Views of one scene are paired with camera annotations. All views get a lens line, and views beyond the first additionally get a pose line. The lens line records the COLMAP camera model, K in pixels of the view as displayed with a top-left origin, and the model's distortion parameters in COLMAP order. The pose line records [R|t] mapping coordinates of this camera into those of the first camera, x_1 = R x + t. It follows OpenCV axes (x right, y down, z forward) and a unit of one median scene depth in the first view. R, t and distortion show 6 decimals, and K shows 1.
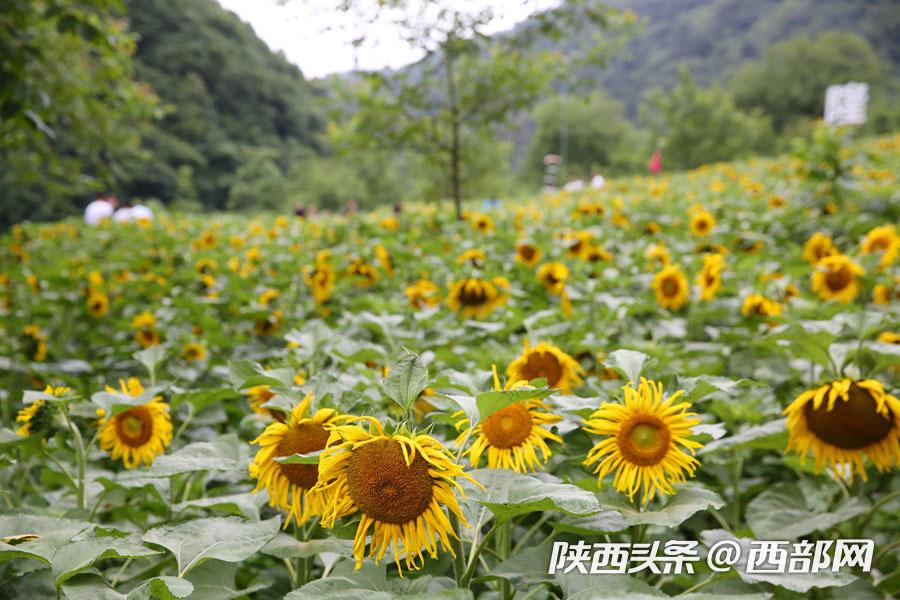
lens RADIAL K [[1311.3, 0, 450.0], [0, 1311.3, 300.0], [0, 0, 1]] dist [-0.033639, 1.003322]
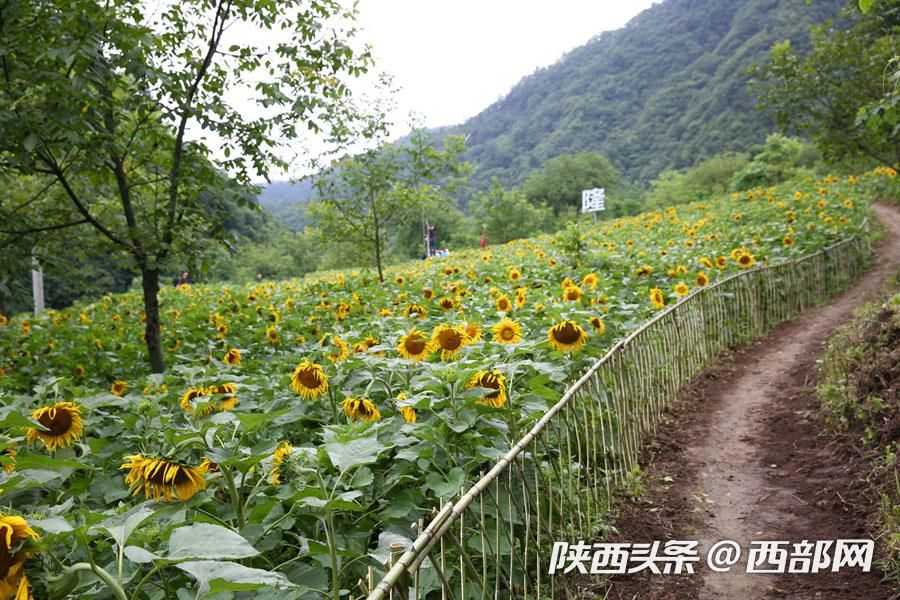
lens RADIAL K [[1311.3, 0, 450.0], [0, 1311.3, 300.0], [0, 0, 1]] dist [-0.033639, 1.003322]
pose [[0.988170, -0.046472, 0.146153, -0.170280], [0.053153, 0.997697, -0.042141, 0.049689], [-0.143858, 0.049411, 0.988364, -0.819750]]
